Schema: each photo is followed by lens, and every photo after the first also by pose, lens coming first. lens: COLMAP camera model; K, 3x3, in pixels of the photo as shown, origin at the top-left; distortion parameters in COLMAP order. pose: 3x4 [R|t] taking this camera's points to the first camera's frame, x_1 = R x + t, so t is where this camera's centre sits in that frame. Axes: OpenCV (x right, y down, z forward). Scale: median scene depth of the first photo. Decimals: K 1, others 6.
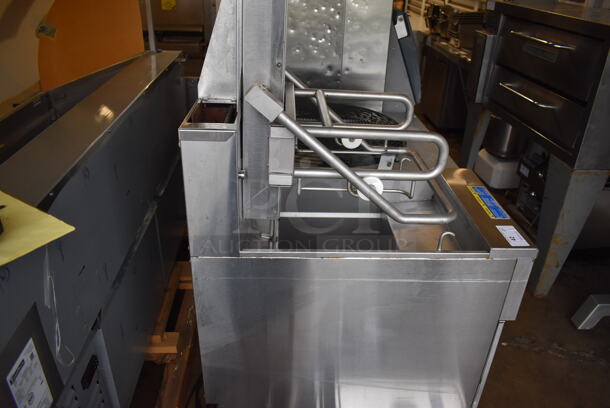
lens RADIAL K [[472.6, 0, 305.0], [0, 472.6, 204.0], [0, 0, 1]] dist [-0.093392, 0.012650]
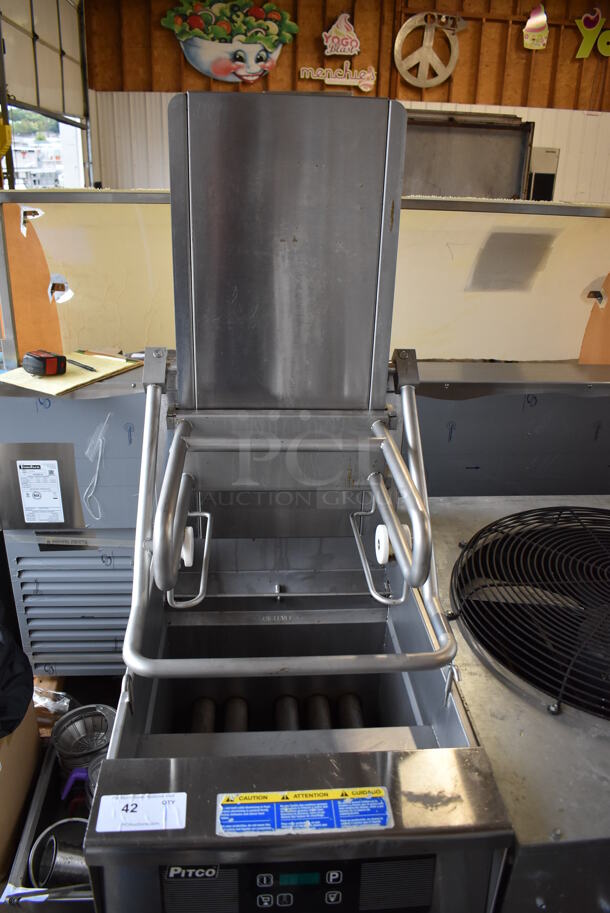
lens RADIAL K [[707.3, 0, 305.0], [0, 707.3, 456.5], [0, 0, 1]] dist [-0.093392, 0.012650]
pose [[0.044038, 0.368456, -0.928601, 0.747992], [-0.496234, 0.814796, 0.299766, -0.388667], [0.867071, 0.447602, 0.218723, 0.661199]]
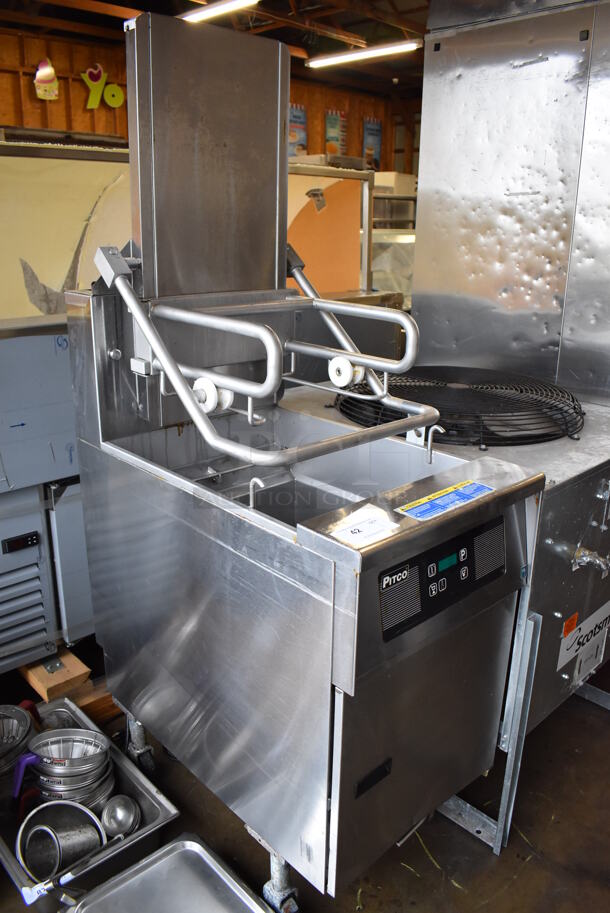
lens RADIAL K [[707.3, 0, 305.0], [0, 707.3, 456.5], [0, 0, 1]] dist [-0.093392, 0.012650]
pose [[0.654896, 0.211567, -0.725500, 0.786820], [-0.349010, 0.936175, -0.042042, 0.037275], [0.670301, 0.280740, 0.686936, 0.272136]]
